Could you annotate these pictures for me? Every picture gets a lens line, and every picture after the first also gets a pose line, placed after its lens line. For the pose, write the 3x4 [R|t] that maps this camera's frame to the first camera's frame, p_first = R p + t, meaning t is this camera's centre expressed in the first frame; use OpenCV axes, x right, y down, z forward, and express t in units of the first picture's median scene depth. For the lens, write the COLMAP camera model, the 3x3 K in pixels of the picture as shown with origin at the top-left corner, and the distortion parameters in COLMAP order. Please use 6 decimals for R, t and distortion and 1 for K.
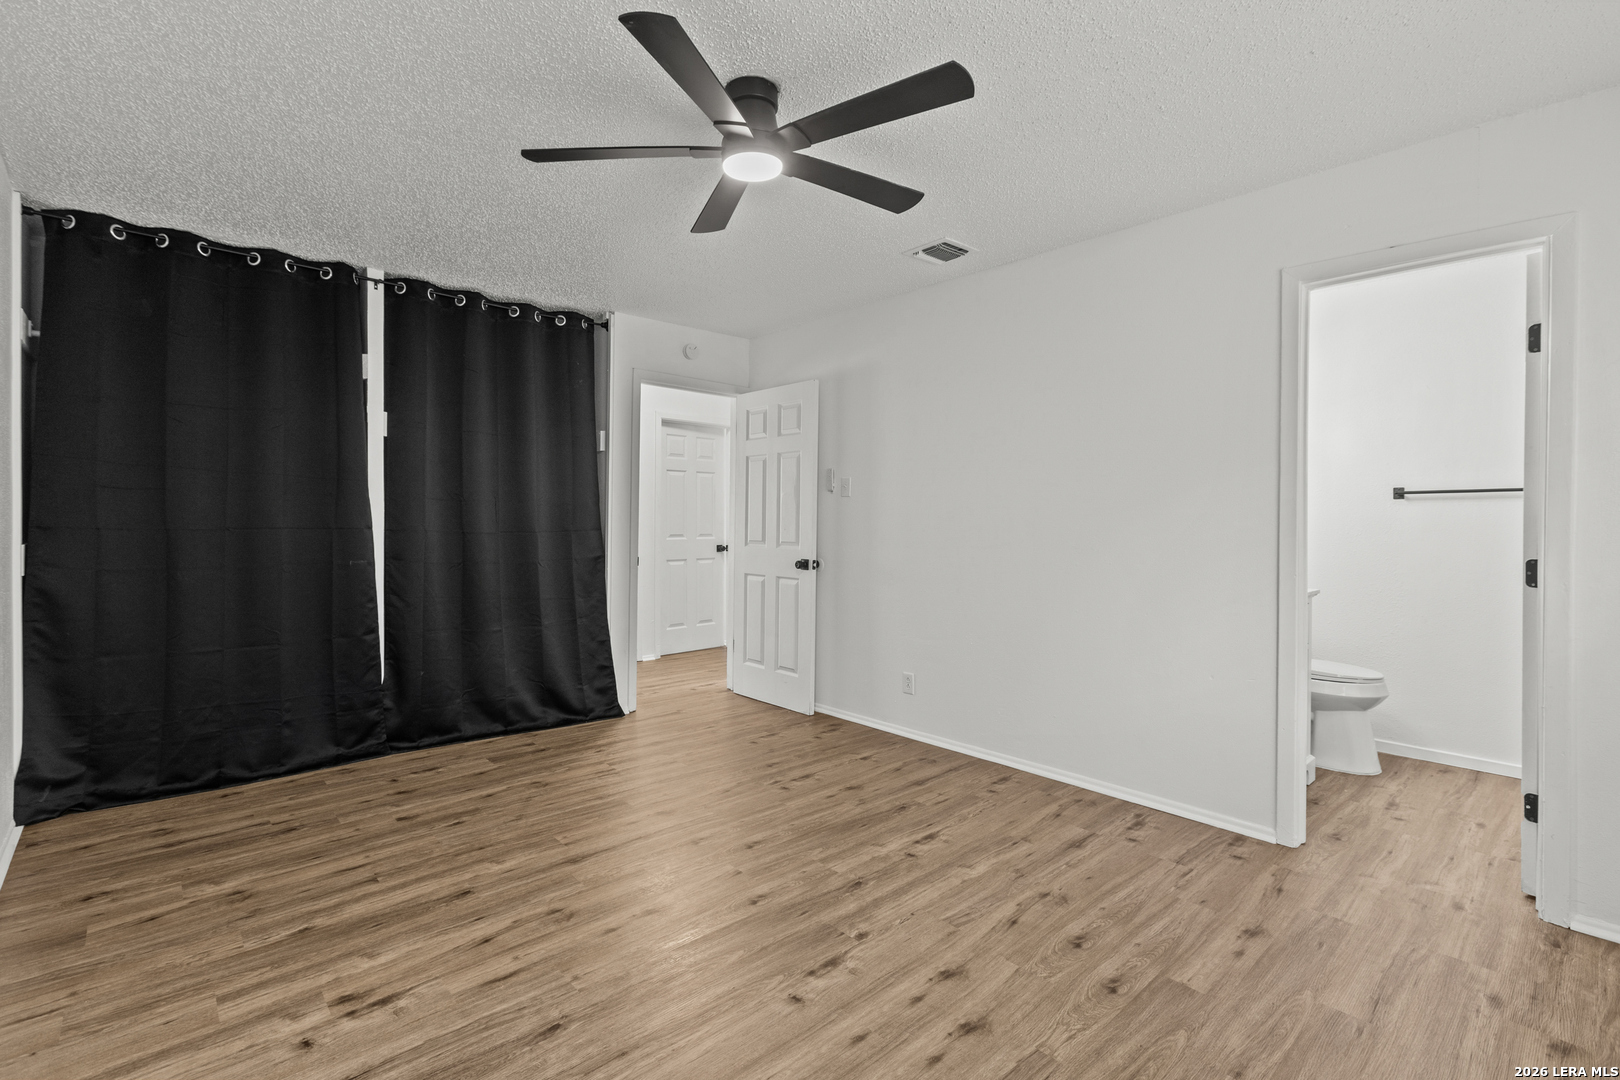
lens RADIAL K [[716.8, 0, 802.1], [0, 716.8, 530.2], [0, 0, 1]] dist [0.000429, -0.000971]
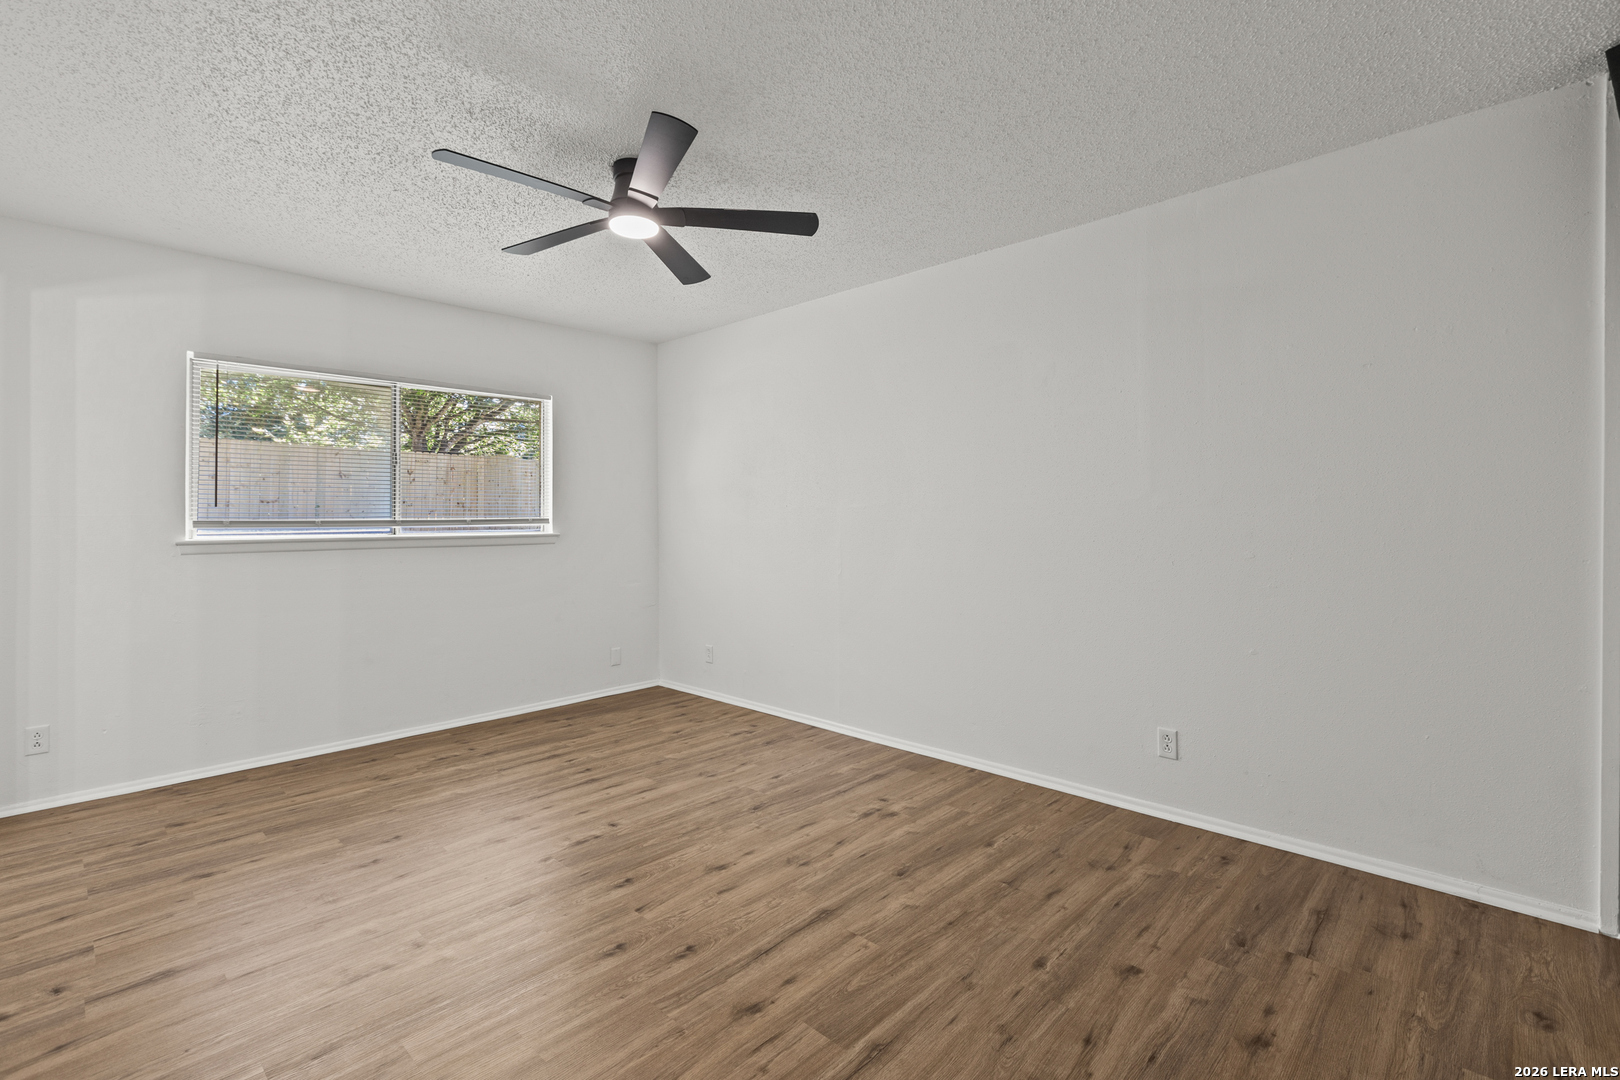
lens RADIAL K [[716.8, 0, 802.1], [0, 716.8, 530.2], [0, 0, 1]] dist [0.000429, -0.000971]
pose [[-0.997696, 0.003335, -0.067754, -0.250168], [0.000942, 0.999376, 0.035314, -0.043531], [0.067830, 0.035169, -0.997077, 2.017602]]
